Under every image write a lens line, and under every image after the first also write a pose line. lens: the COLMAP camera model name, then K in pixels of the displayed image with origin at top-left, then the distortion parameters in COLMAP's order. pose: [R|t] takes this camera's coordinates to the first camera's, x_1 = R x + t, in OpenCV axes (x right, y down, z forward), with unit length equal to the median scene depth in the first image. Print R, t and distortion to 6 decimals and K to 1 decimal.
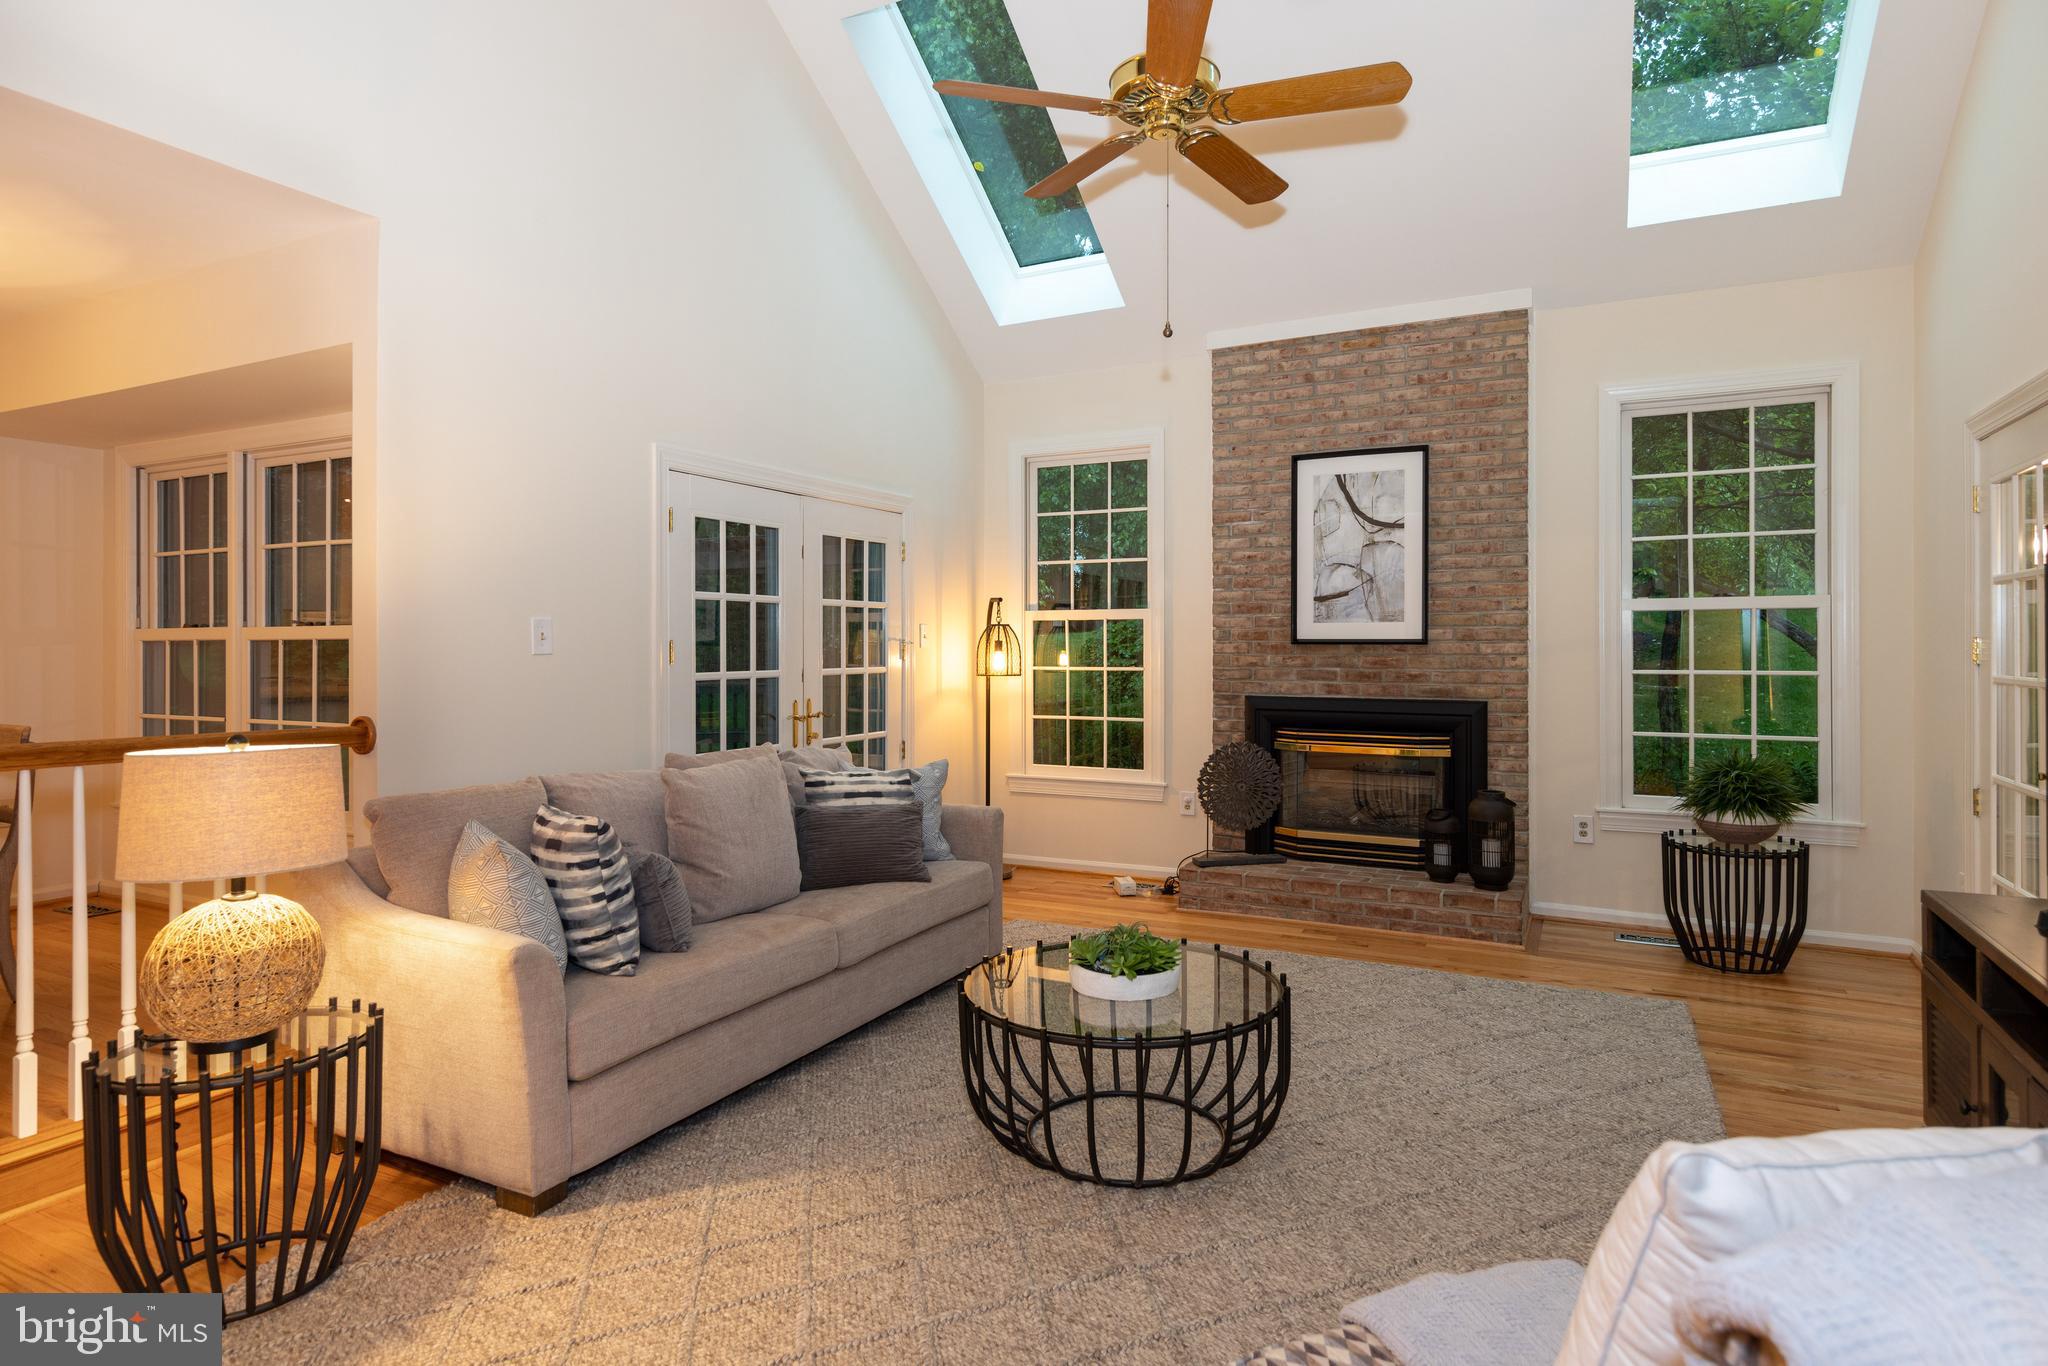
lens RADIAL K [[1088.8, 0, 1034.5], [0, 1088.8, 644.7], [0, 0, 1]] dist [0.013887, 0.001104]
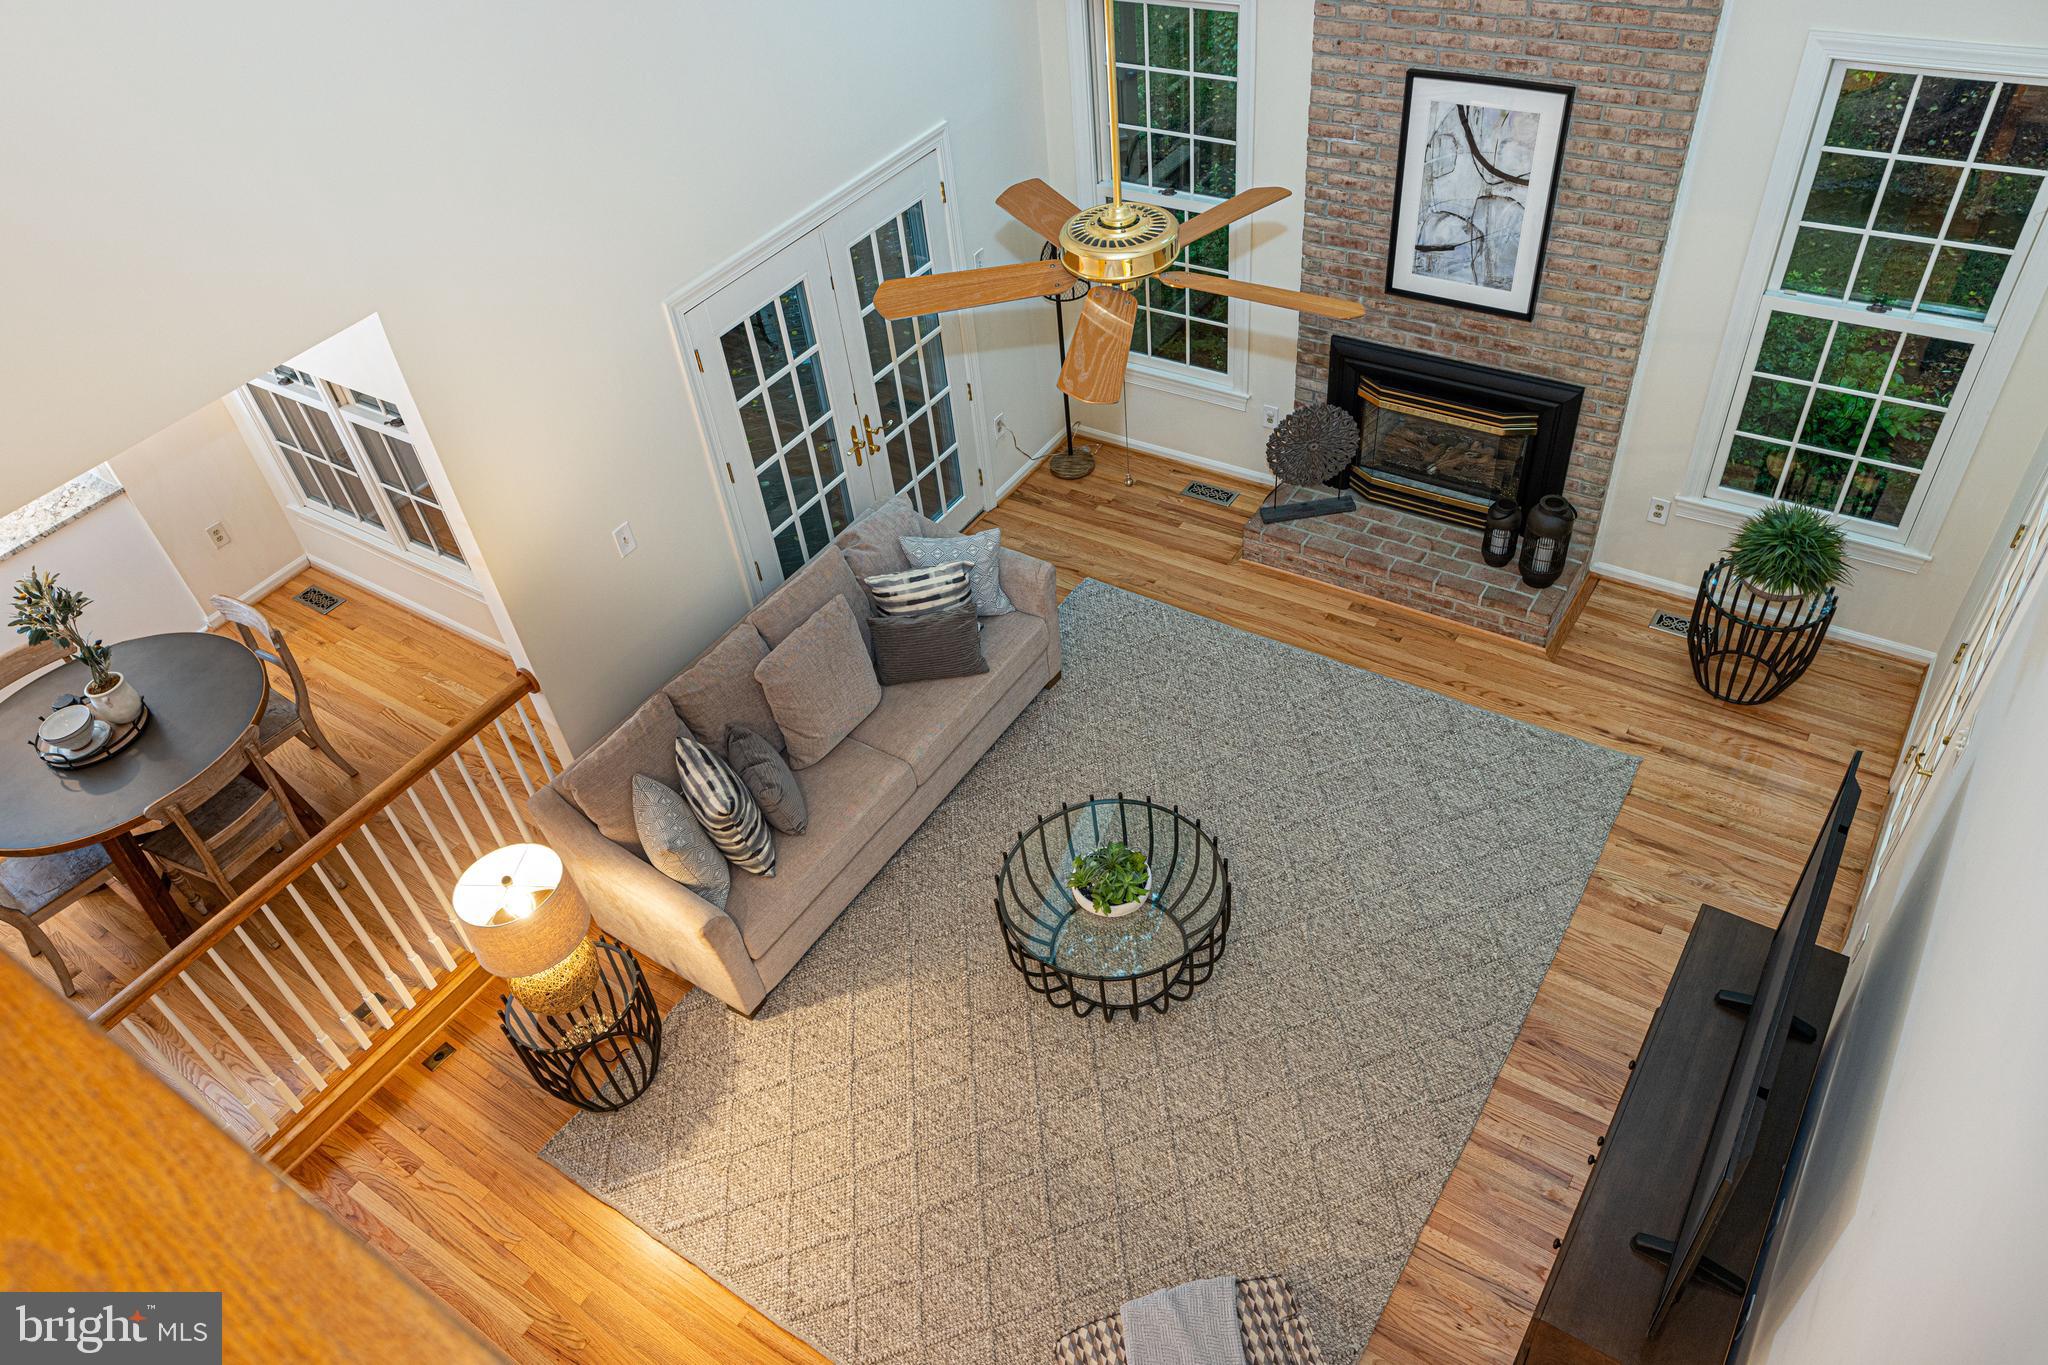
lens RADIAL K [[1357.7, 0, 1014.4], [0, 1357.7, 677.8], [0, 0, 1]] dist [0.025453, -0.004465]
pose [[0.988120, 0.011965, -0.153219, 0.121144], [0.093992, 0.741729, 0.664081, -0.576667], [0.121593, -0.670593, 0.731793, -0.059957]]
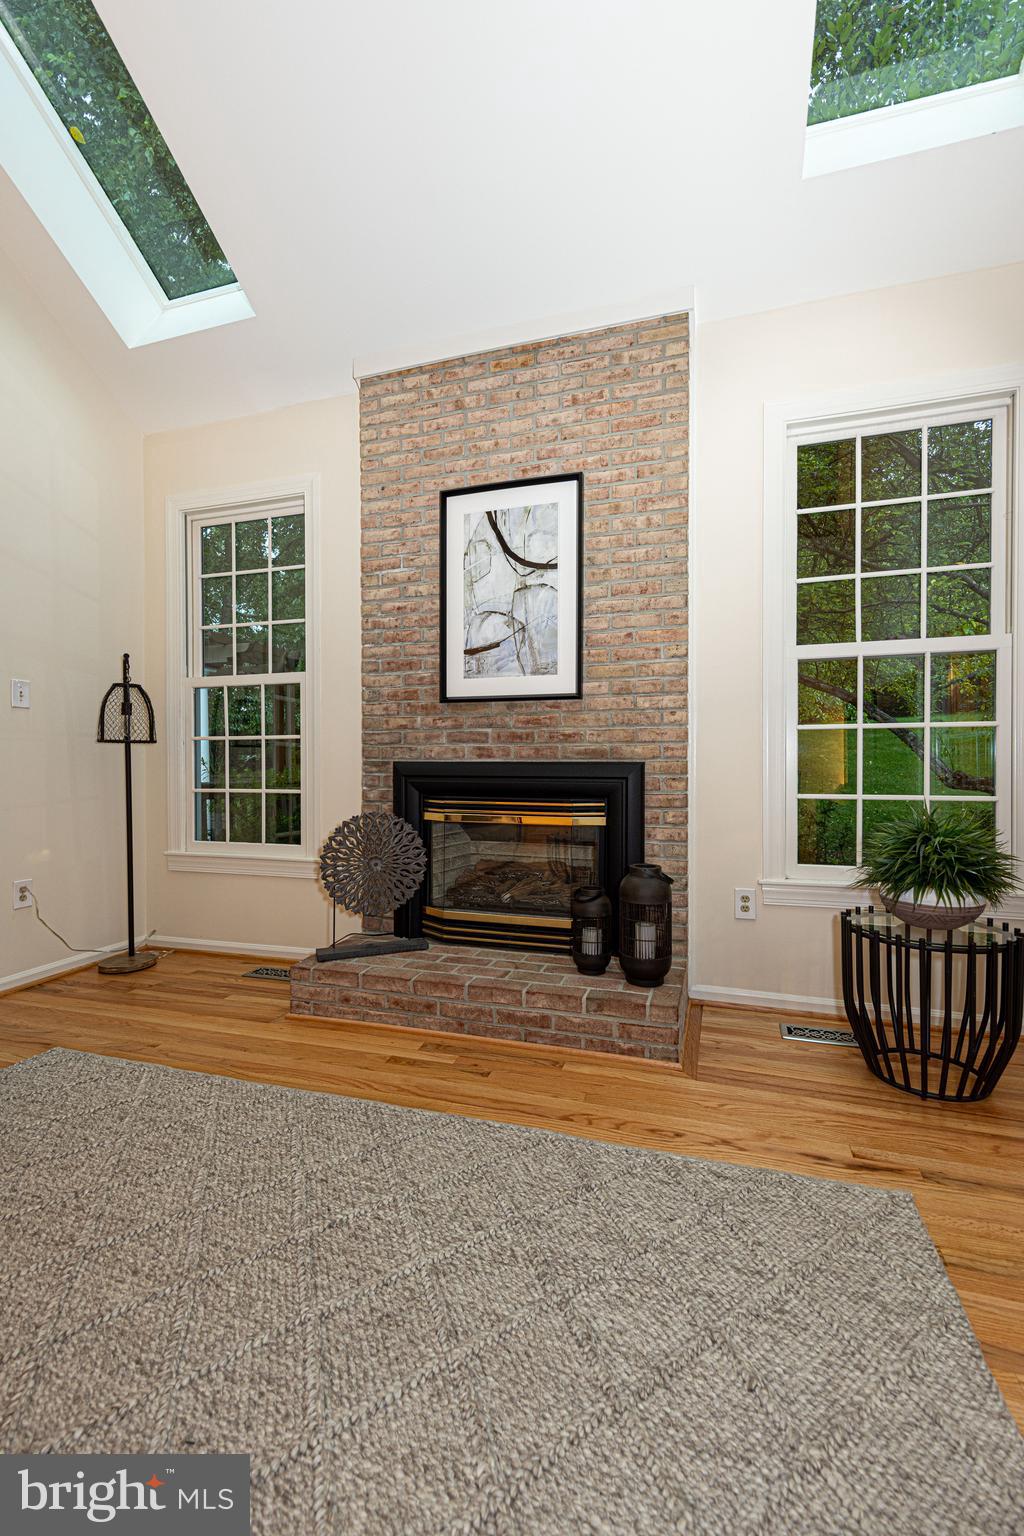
lens RADIAL K [[652.9, 0, 518.3], [0, 652.9, 769.1], [0, 0, 1]] dist [0.007652, -0.000453]
pose [[0.986034, -0.000657, 0.166545, 0.227187], [-0.000861, 0.999959, 0.009037, 0.053183], [-0.166544, -0.009054, 0.985992, 0.497984]]
